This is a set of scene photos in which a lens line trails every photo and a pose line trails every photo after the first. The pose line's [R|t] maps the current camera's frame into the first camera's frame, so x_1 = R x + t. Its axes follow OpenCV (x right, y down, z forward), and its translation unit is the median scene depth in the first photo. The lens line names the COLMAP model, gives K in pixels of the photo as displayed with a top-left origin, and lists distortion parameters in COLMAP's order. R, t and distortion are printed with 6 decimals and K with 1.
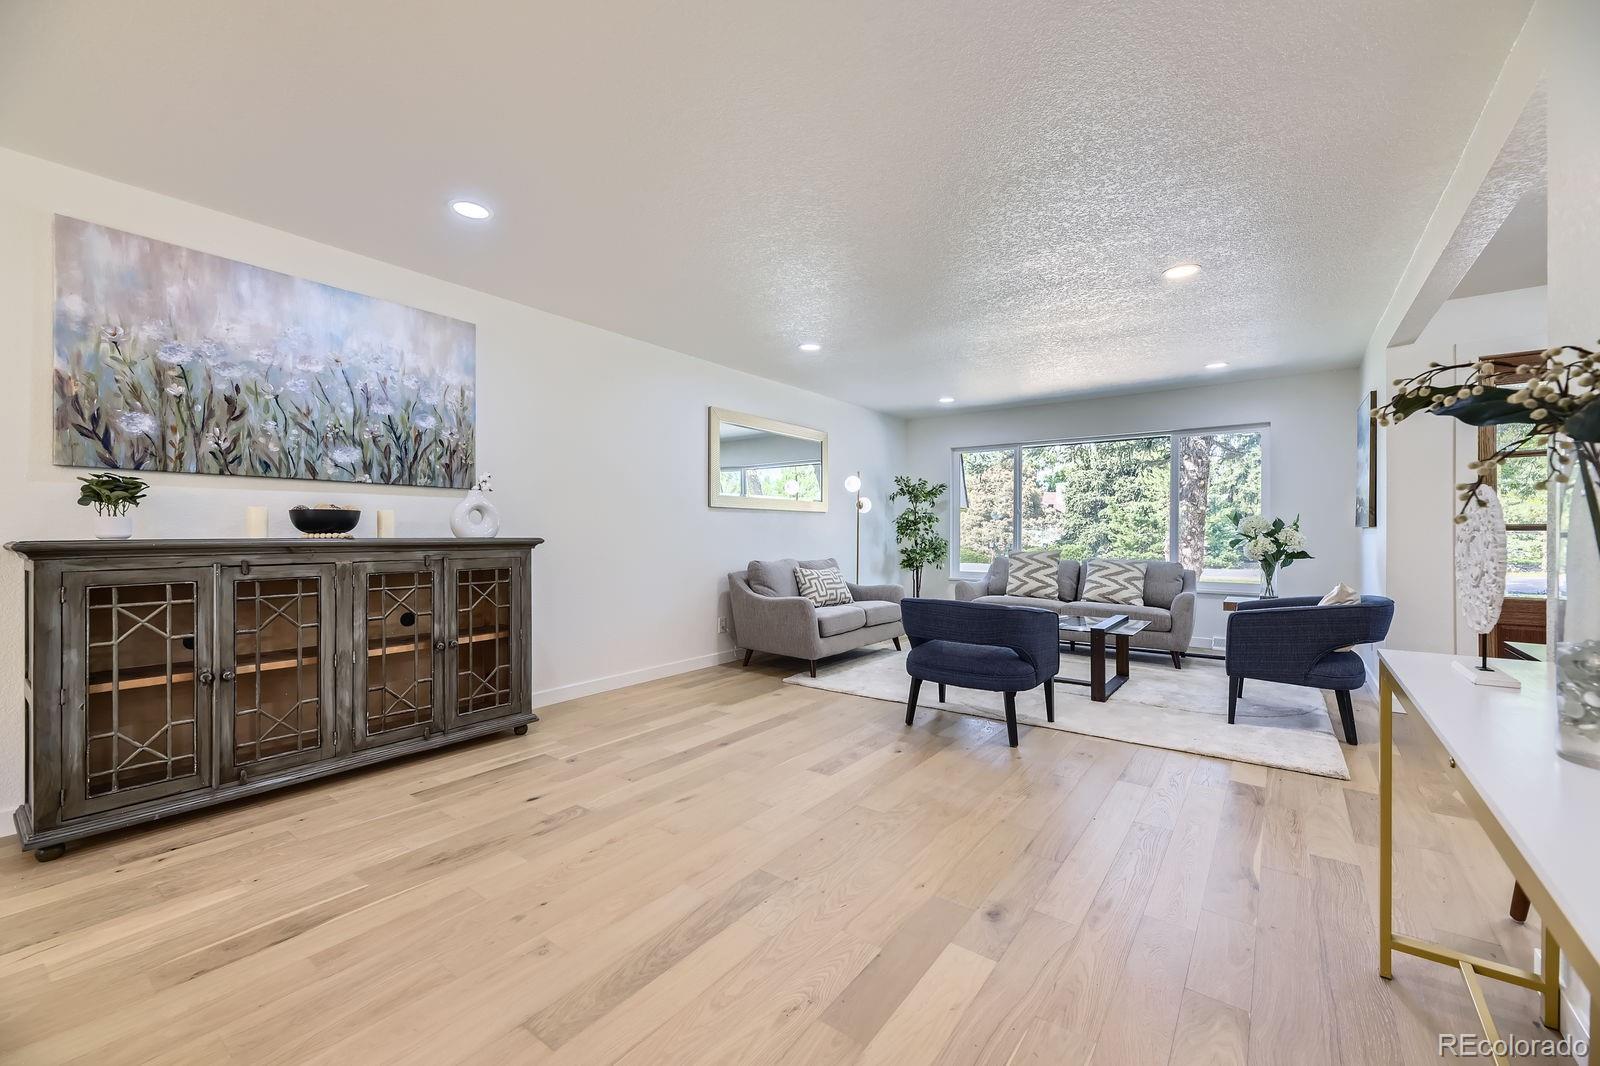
lens RADIAL K [[644.2, 0, 796.9], [0, 644.2, 532.7], [0, 0, 1]] dist [0.021441, -0.007301]
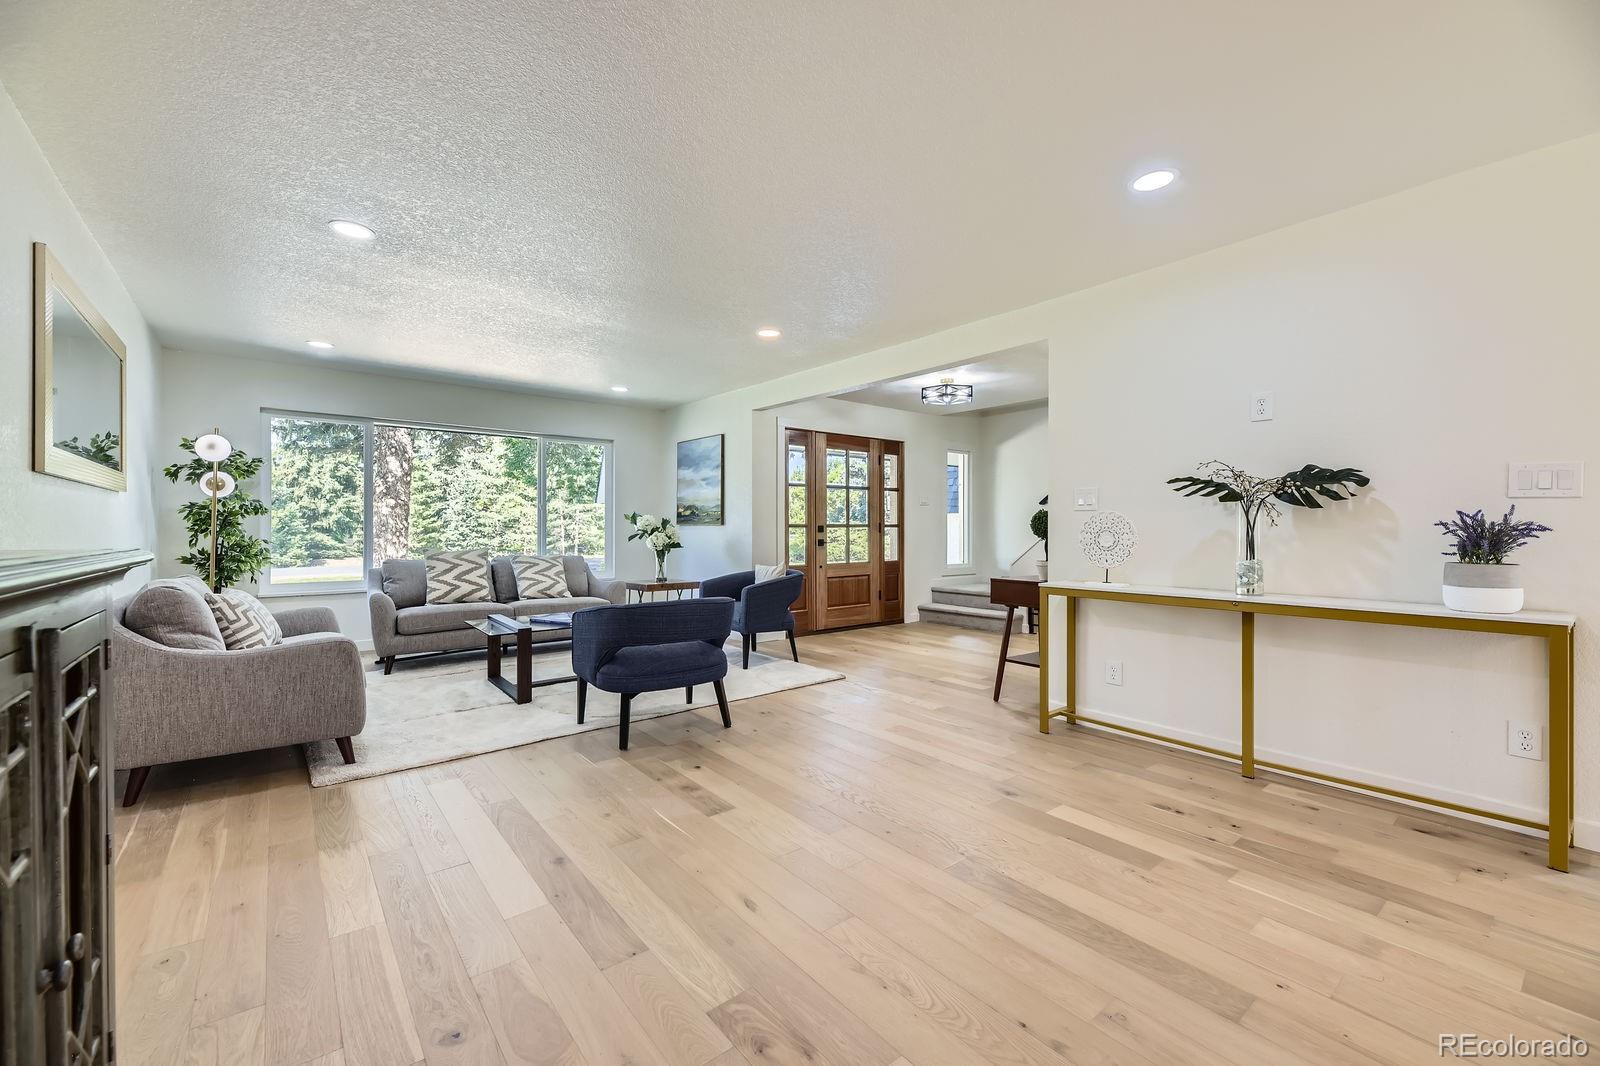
lens RADIAL K [[644.2, 0, 796.9], [0, 644.2, 532.7], [0, 0, 1]] dist [0.021441, -0.007301]
pose [[0.251253, -0.006653, 0.967899, -0.432321], [0.000055, 0.999976, 0.006860, -0.001764], [-0.967921, -0.001671, 0.251247, 0.389424]]
